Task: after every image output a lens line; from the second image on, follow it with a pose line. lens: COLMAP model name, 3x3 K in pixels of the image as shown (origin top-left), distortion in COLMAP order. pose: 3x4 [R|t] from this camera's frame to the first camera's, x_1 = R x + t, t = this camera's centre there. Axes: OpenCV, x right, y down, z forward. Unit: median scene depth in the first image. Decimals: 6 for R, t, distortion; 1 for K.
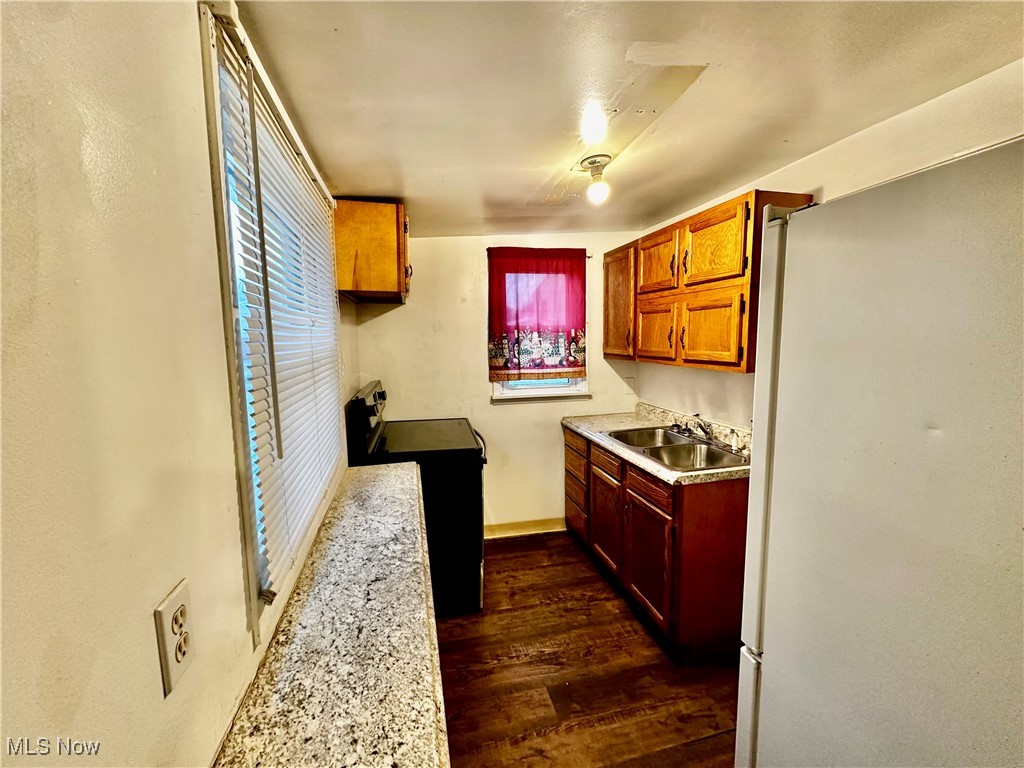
lens RADIAL K [[419.6, 0, 511.0], [0, 419.6, 382.2], [0, 0, 1]] dist [-0.001241, -0.000181]
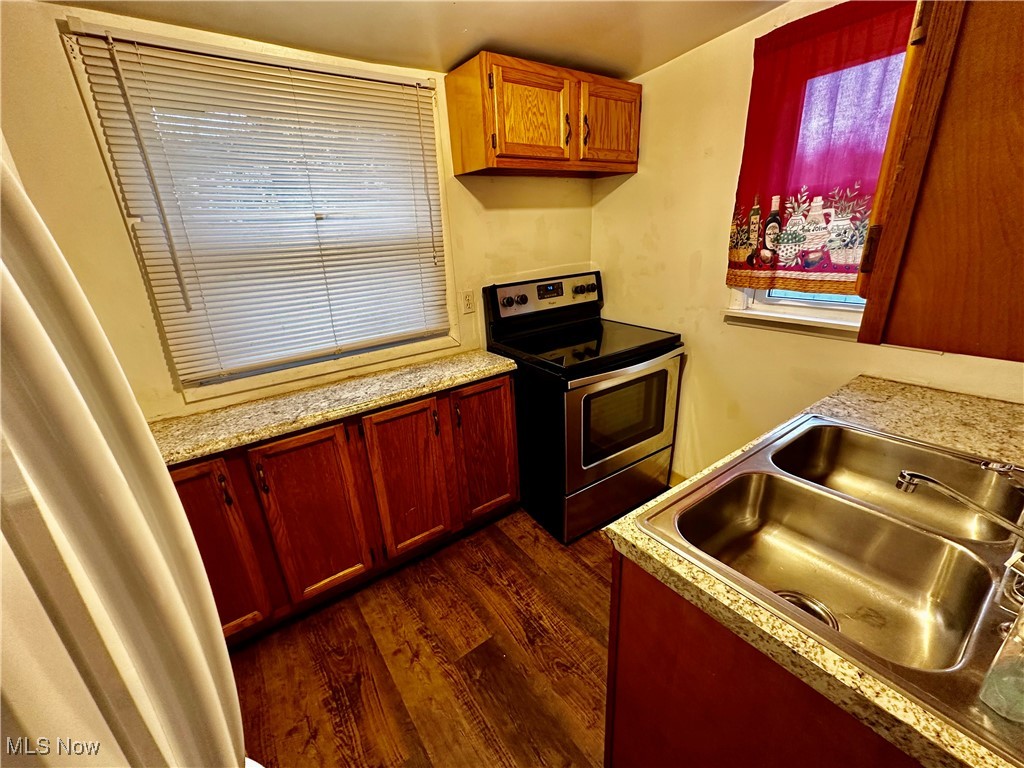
lens RADIAL K [[419.6, 0, 514.7], [0, 419.6, 385.1], [0, 0, 1]] dist [-0.001241, -0.000181]
pose [[0.375345, 0.307545, -0.874375, 0.469513], [-0.062255, 0.949583, 0.307273, -0.038175], [0.924792, -0.060899, 0.375567, 0.485616]]
